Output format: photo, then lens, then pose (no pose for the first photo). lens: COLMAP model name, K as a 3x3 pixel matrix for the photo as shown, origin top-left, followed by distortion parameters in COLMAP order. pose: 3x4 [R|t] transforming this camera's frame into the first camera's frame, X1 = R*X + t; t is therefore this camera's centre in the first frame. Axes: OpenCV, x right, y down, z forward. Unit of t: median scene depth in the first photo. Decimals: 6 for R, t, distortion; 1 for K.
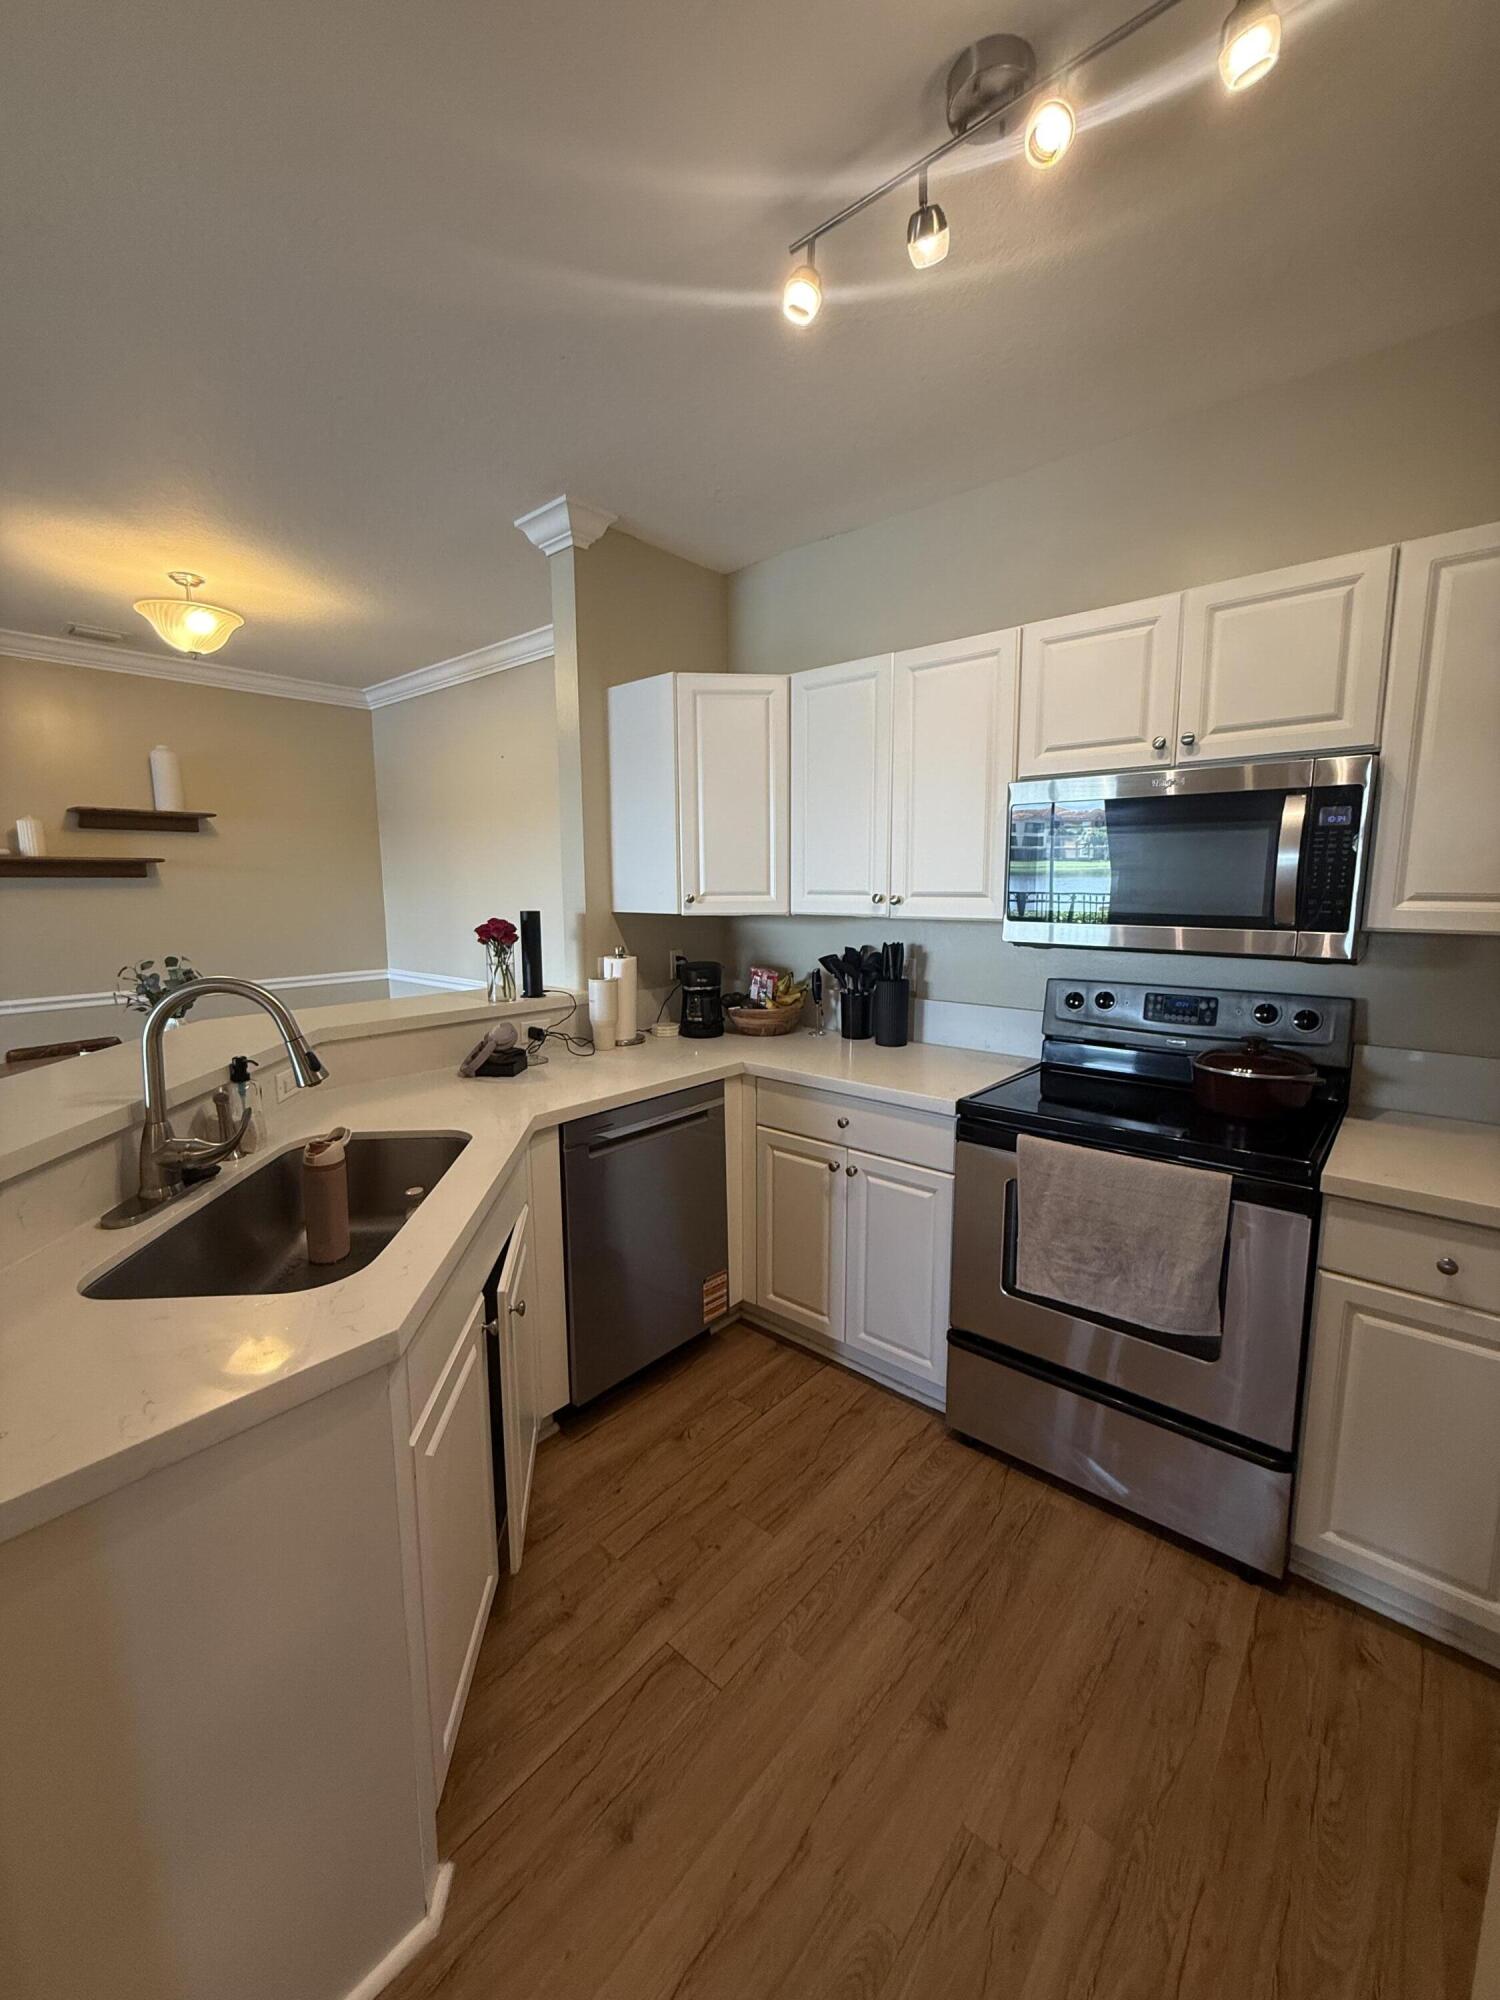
lens RADIAL K [[797.1, 0, 750.0], [0, 797.1, 1000.0], [0, 0, 1]] dist [0.002148, 0.000158]
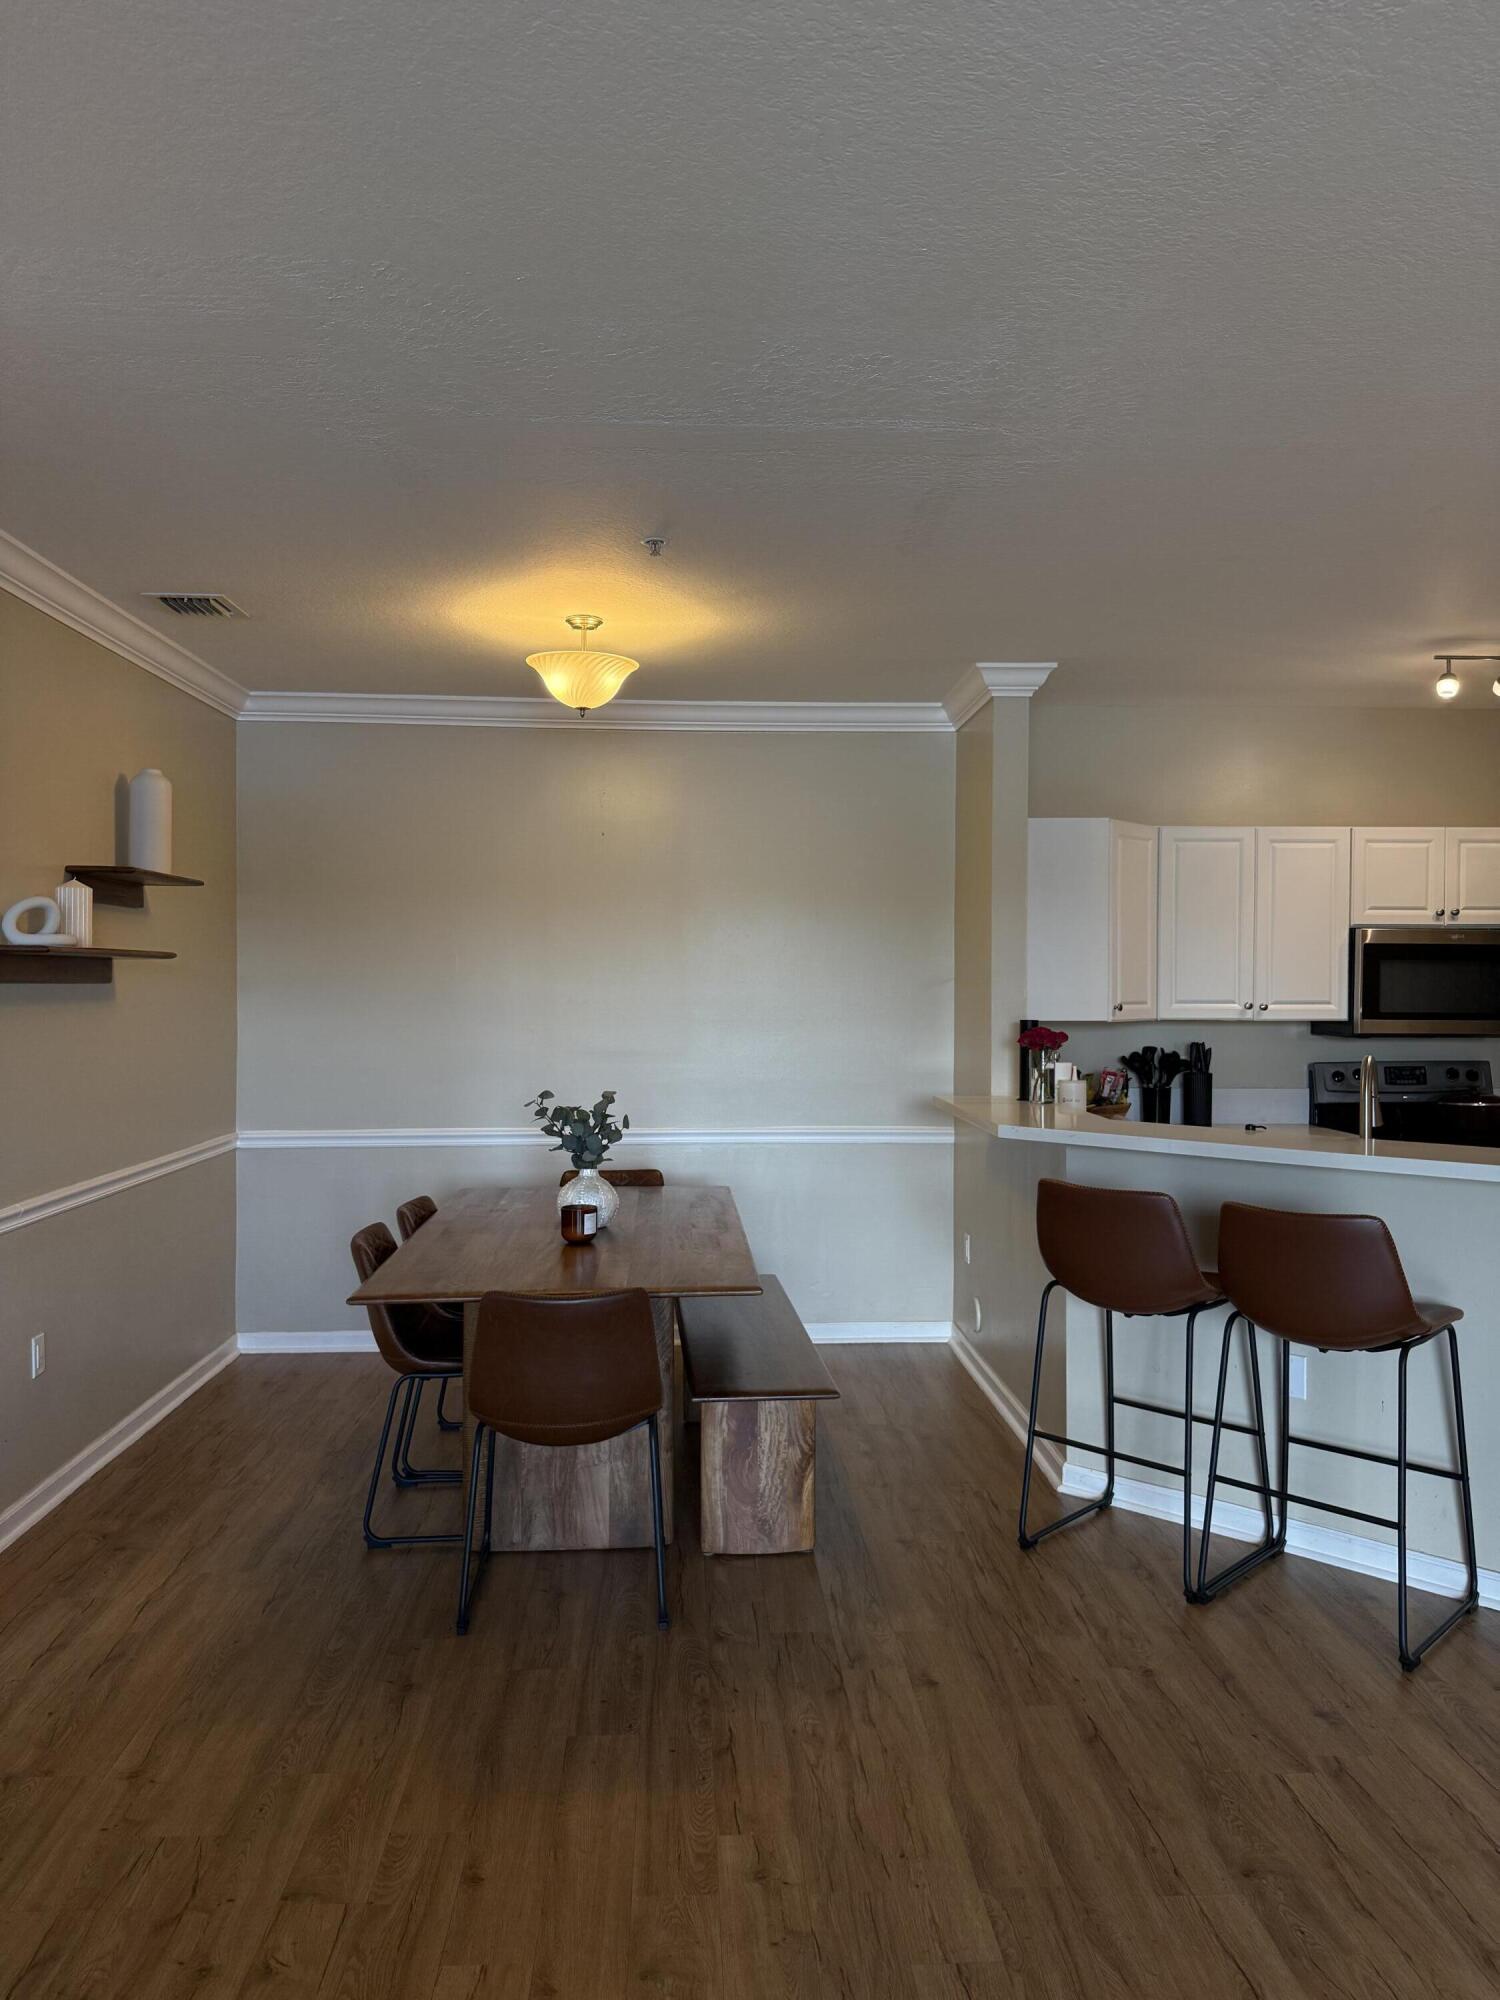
lens RADIAL K [[1397.7, 0, 742.3], [0, 1397.7, 993.0], [0, 0, 1]] dist [0.071655, -0.108622]
pose [[0.729623, -0.002966, 0.683843, -2.031110], [0.096727, 0.990384, -0.098907, -0.000520], [-0.676974, 0.138311, 0.722894, -0.104559]]
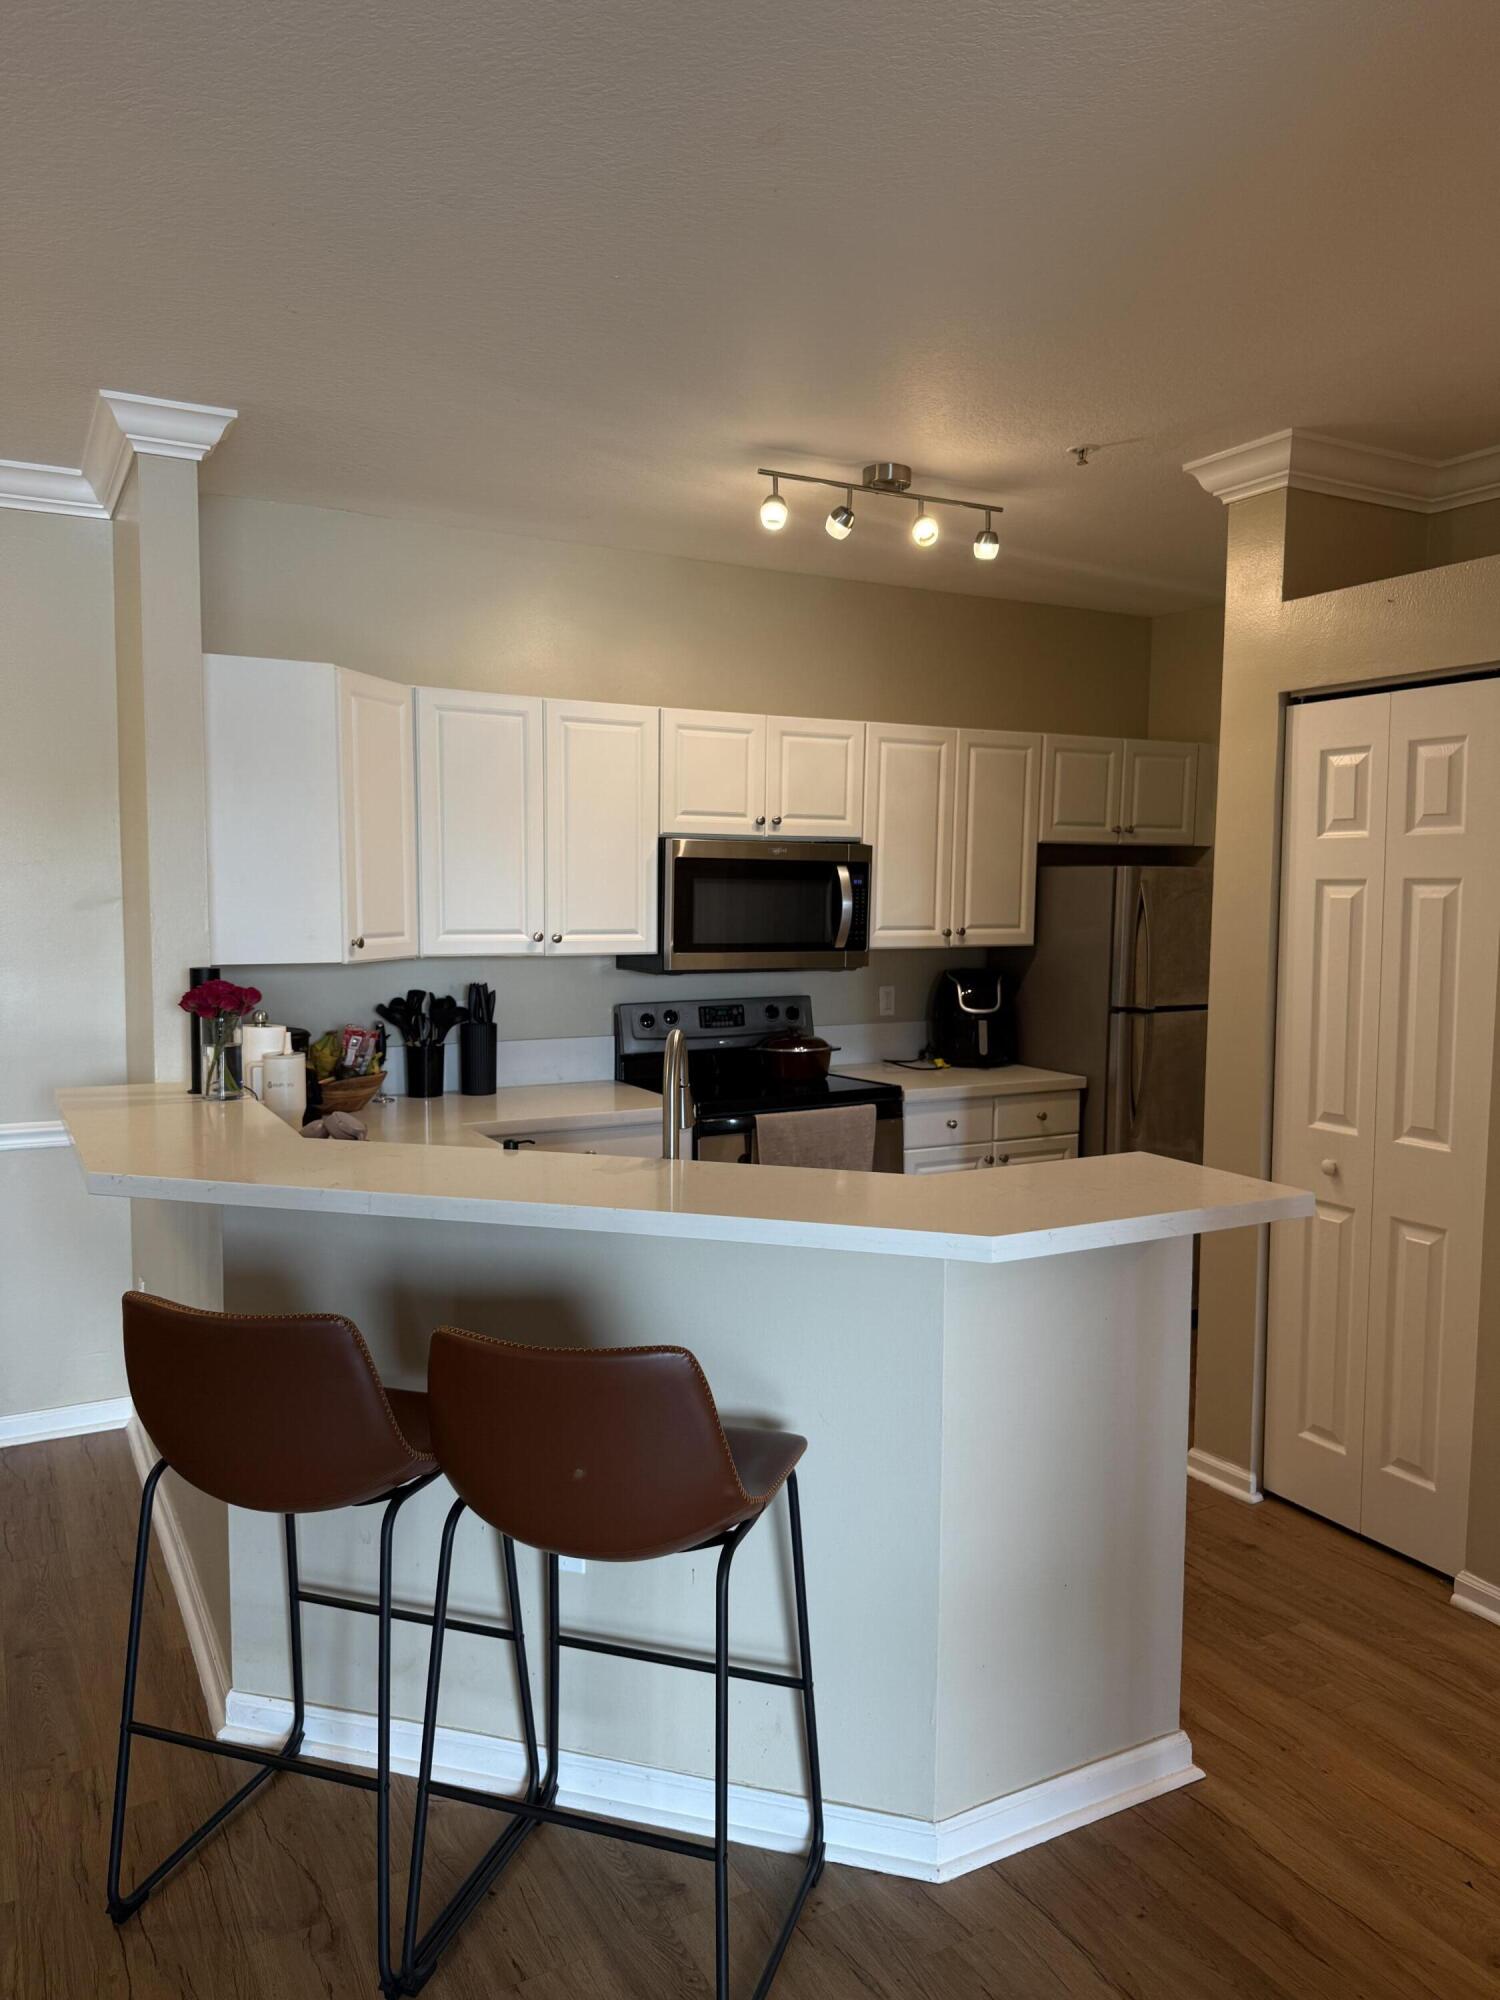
lens RADIAL K [[1397.7, 0, 742.3], [0, 1397.7, 993.0], [0, 0, 1]] dist [0.071655, -0.108622]
pose [[0.353136, -0.065641, 0.933266, -1.389460], [0.127969, 0.991549, 0.021318, -0.063089], [-0.926779, 0.111900, 0.358552, 0.151869]]
